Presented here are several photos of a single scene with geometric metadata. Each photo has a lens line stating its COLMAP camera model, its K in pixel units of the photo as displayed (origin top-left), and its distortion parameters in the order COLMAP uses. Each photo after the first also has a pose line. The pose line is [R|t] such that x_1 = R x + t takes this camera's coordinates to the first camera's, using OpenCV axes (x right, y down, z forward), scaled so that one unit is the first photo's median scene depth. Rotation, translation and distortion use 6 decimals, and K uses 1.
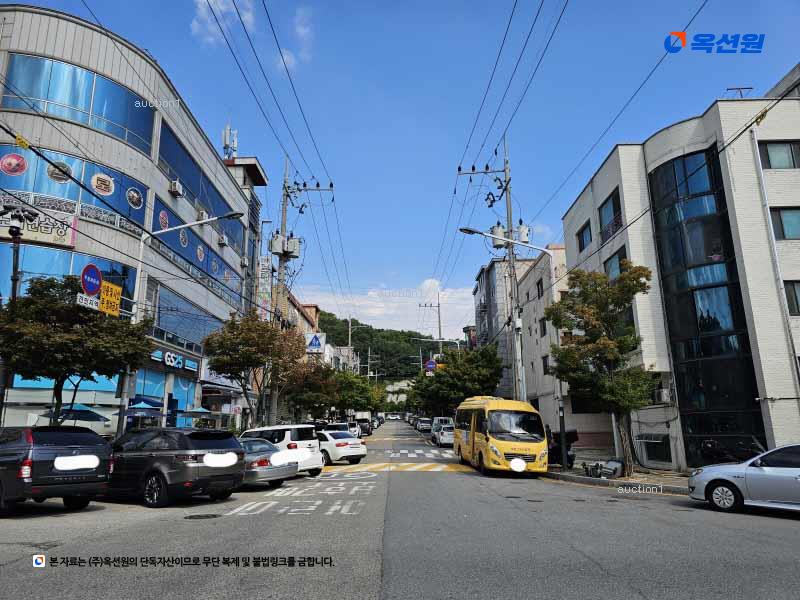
lens RADIAL K [[541.4, 0, 391.6], [0, 541.4, 309.4], [0, 0, 1]] dist [0.085413, -0.078357]
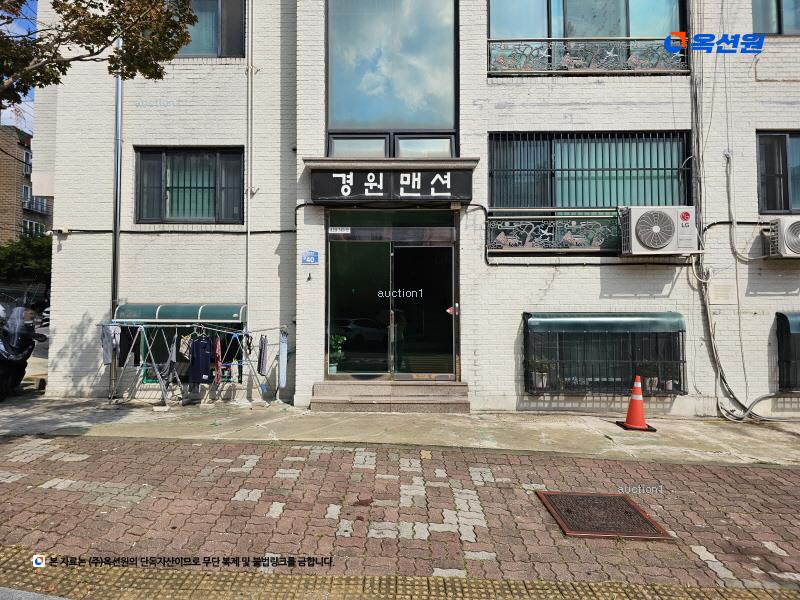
lens RADIAL K [[543.6, 0, 374.9], [0, 543.6, 297.5], [0, 0, 1]] dist [0.082617, -0.083568]
pose [[0.999880, 0.015138, -0.003235, 0.909580], [-0.014284, 0.982829, 0.183967, 0.117527], [0.005964, -0.183898, 0.982927, 0.488447]]
